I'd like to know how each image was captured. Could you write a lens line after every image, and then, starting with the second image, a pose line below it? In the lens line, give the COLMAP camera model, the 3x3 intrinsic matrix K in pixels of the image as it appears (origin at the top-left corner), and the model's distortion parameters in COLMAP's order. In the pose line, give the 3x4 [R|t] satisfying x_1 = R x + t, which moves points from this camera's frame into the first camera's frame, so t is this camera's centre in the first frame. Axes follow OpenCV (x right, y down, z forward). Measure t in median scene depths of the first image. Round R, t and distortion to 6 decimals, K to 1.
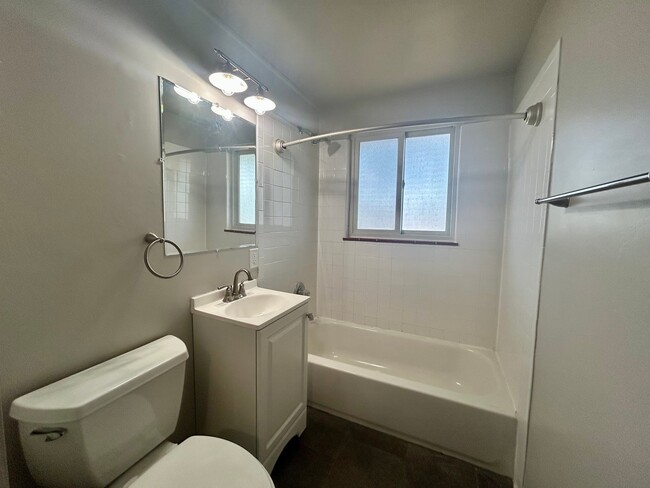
lens RADIAL K [[263.4, 0, 324.4], [0, 263.4, 243.3], [0, 0, 1]] dist [0.001873, 0.000740]
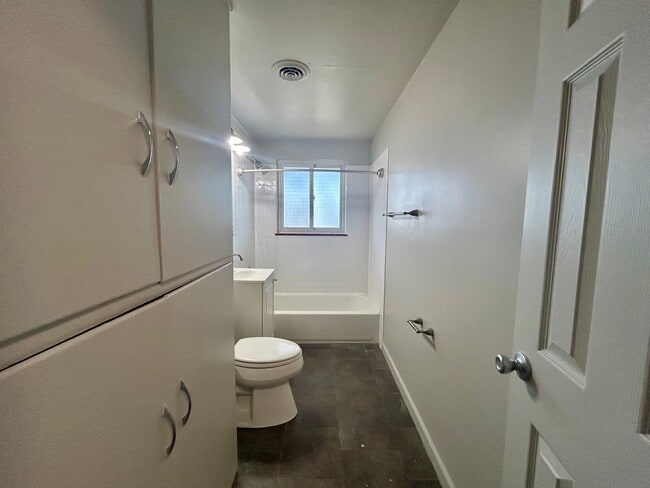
lens RADIAL K [[263.4, 0, 324.4], [0, 263.4, 243.3], [0, 0, 1]] dist [0.001873, 0.000740]
pose [[0.898374, -0.045058, 0.436913, -0.342872], [0.041325, 0.998983, 0.018050, 0.017945], [-0.437282, 0.001839, 0.899322, -0.431781]]
